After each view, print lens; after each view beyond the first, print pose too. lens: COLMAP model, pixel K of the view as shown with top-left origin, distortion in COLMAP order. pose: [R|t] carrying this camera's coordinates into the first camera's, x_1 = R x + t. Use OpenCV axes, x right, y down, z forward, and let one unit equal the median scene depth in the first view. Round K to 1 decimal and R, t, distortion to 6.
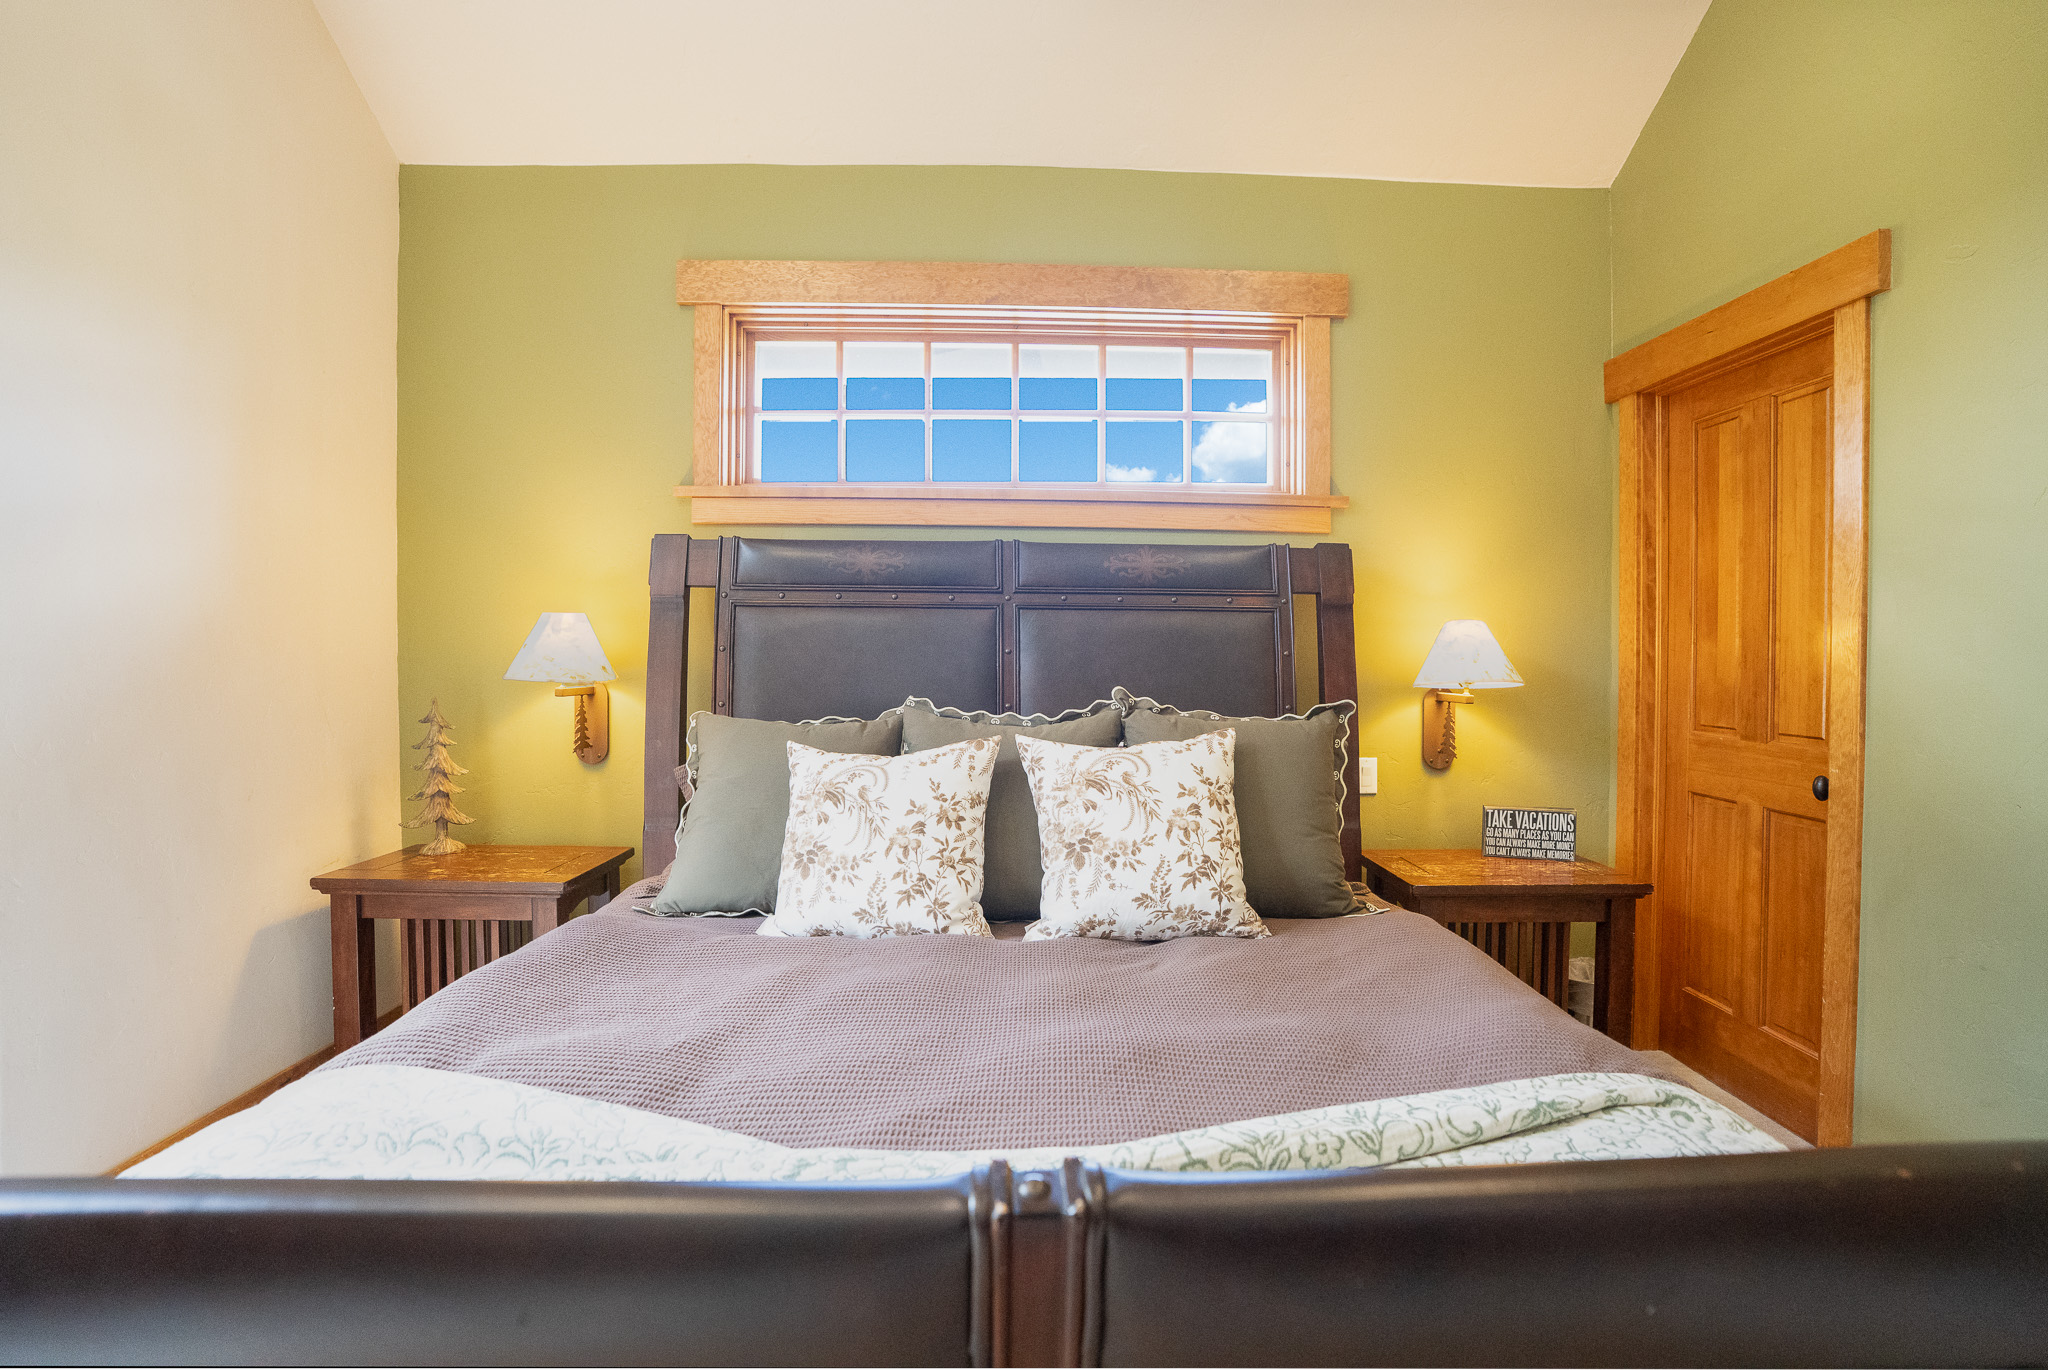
lens RADIAL K [[949.8, 0, 1034.5], [0, 949.8, 682.4], [0, 0, 1]] dist [-0.068139, 0.025629]
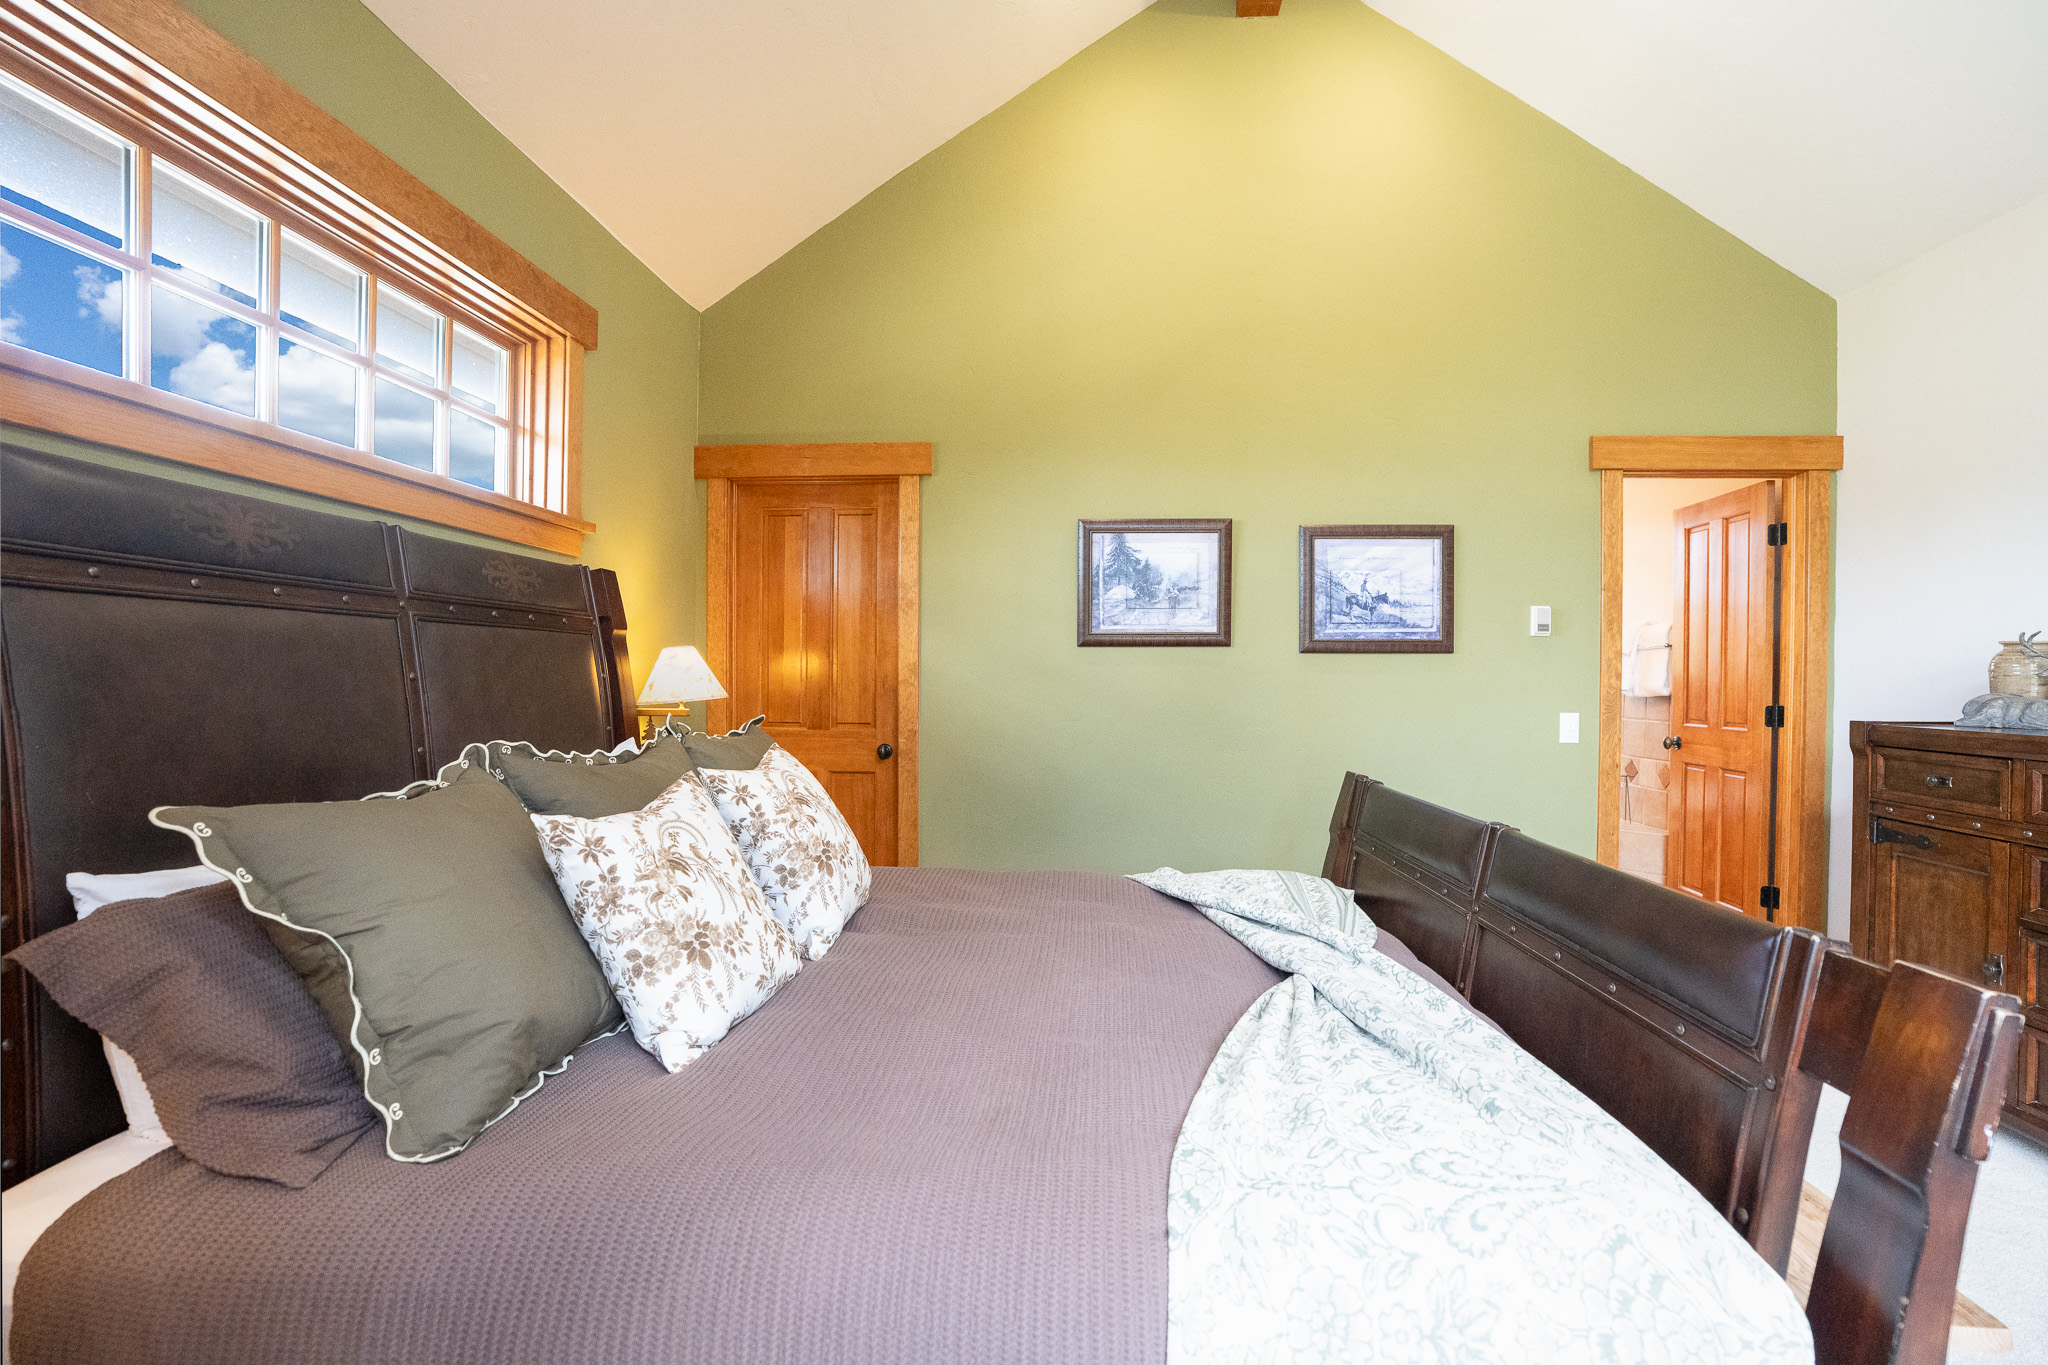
lens RADIAL K [[963.9, 0, 998.9], [0, 963.9, 714.8], [0, 0, 1]] dist [-0.073802, -0.000015]
pose [[0.111076, -0.049431, 0.992582, -0.773354], [0.023411, 0.998615, 0.047112, -0.028952], [-0.993536, 0.018004, 0.112080, 0.510366]]
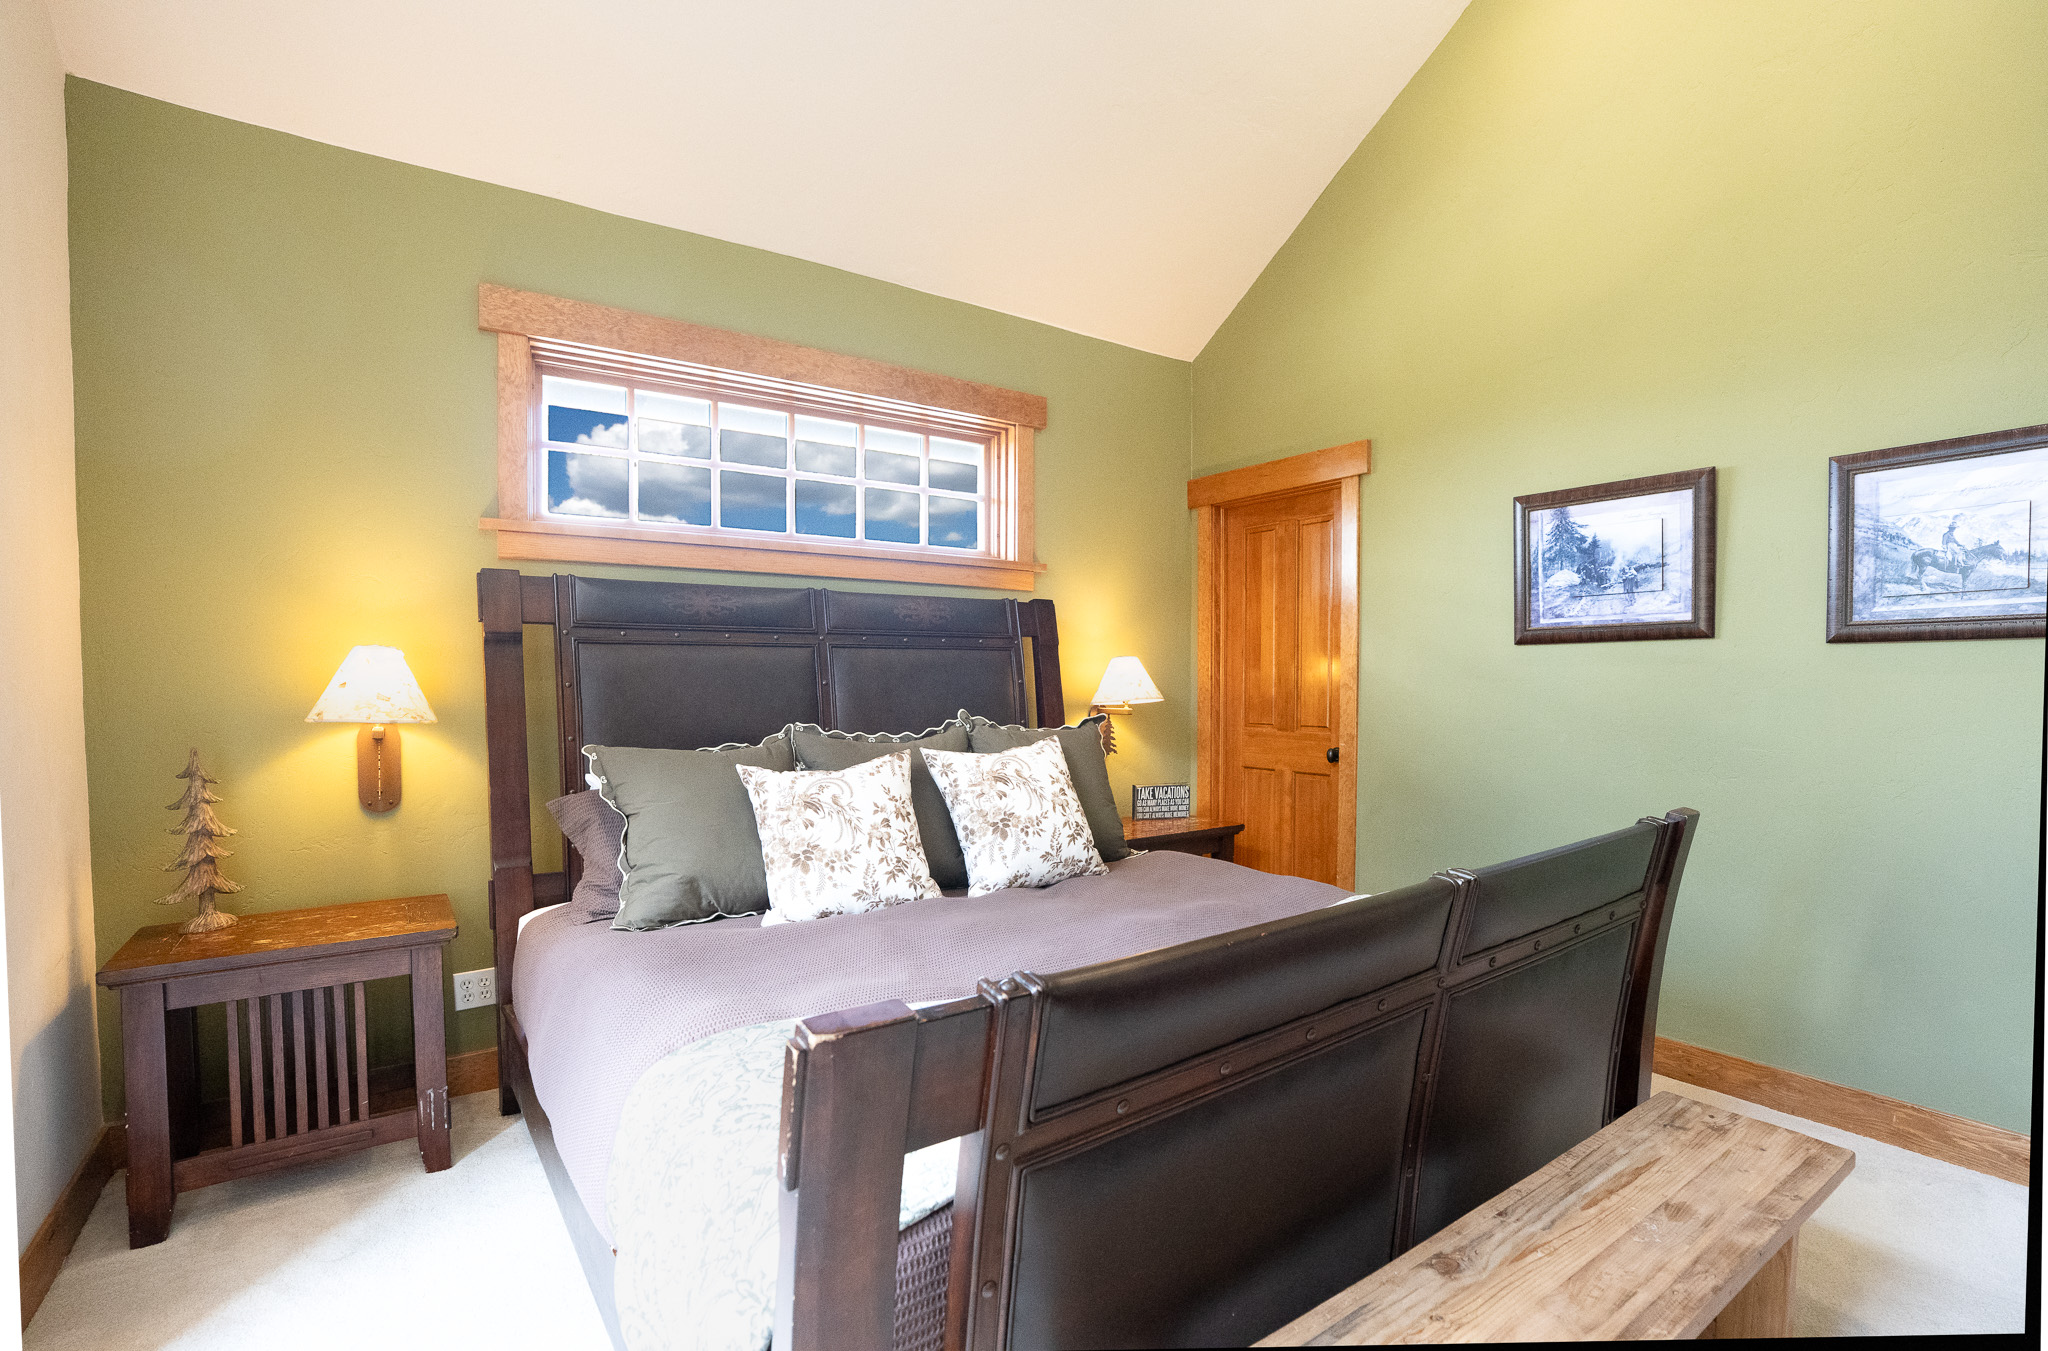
lens RADIAL K [[942.2, 0, 1018.4], [0, 942.2, 718.6], [0, 0, 1]] dist [-0.026776, 0.000838]
pose [[0.835819, -0.035478, 0.547858, -0.518685], [0.026860, 0.999357, 0.023739, -0.010593], [-0.548348, -0.005126, 0.836234, -0.128523]]
